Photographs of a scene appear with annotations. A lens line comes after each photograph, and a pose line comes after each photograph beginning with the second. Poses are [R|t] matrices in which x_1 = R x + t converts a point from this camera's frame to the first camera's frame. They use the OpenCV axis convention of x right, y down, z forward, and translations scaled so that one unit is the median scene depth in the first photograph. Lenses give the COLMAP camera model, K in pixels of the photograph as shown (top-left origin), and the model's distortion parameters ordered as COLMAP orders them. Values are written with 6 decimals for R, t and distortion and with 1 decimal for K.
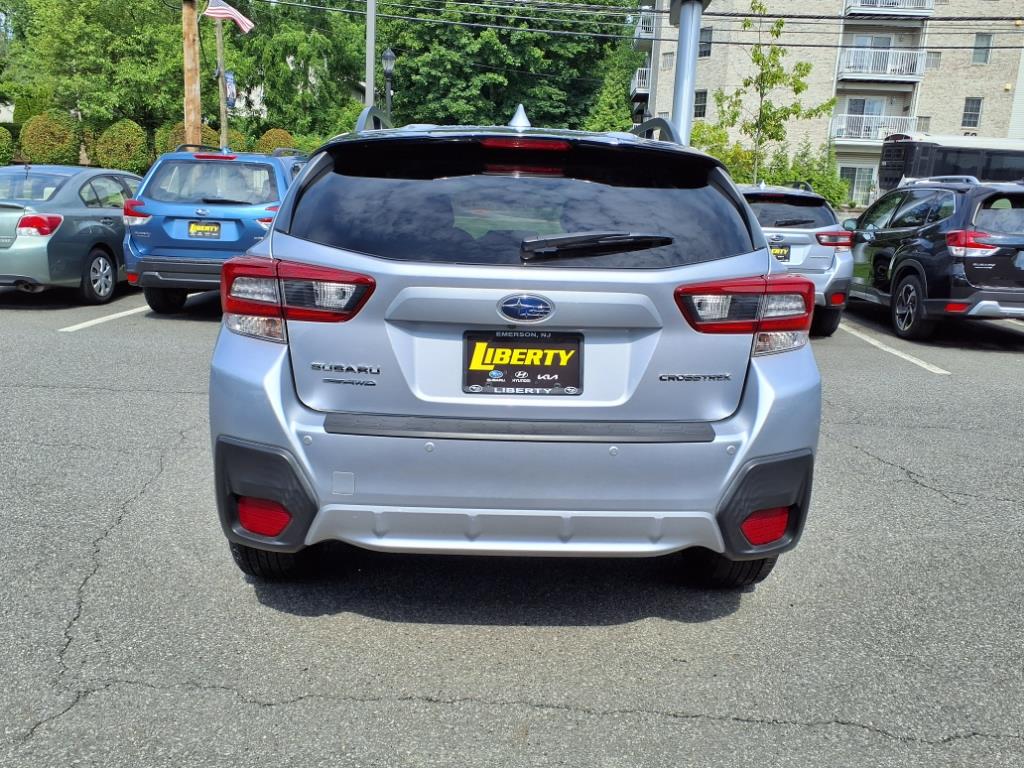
lens RADIAL K [[832.4, 0, 513.1], [0, 832.4, 388.9], [0, 0, 1]] dist [0.039915, -0.053556]
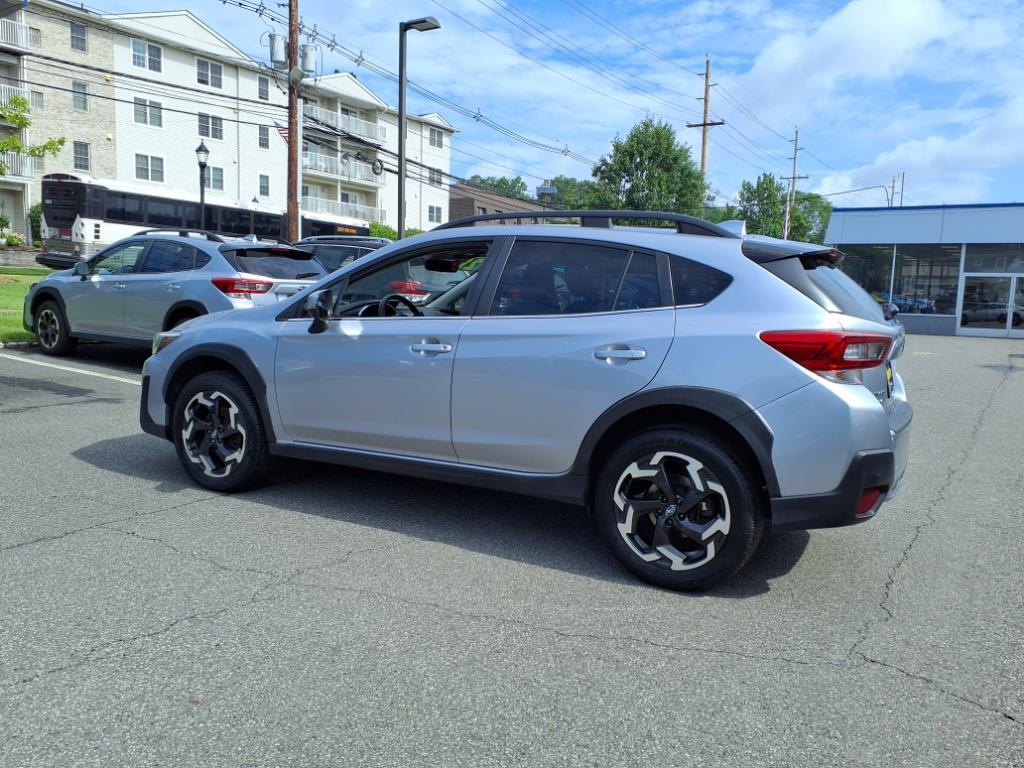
lens RADIAL K [[832.4, 0, 510.1], [0, 832.4, 382.7], [0, 0, 1]] dist [0.039915, -0.053556]
pose [[0.482168, -0.116810, 0.868256, -0.185374], [0.155407, 0.986758, 0.046450, -0.022200], [-0.862185, 0.112536, 0.493937, 0.076041]]
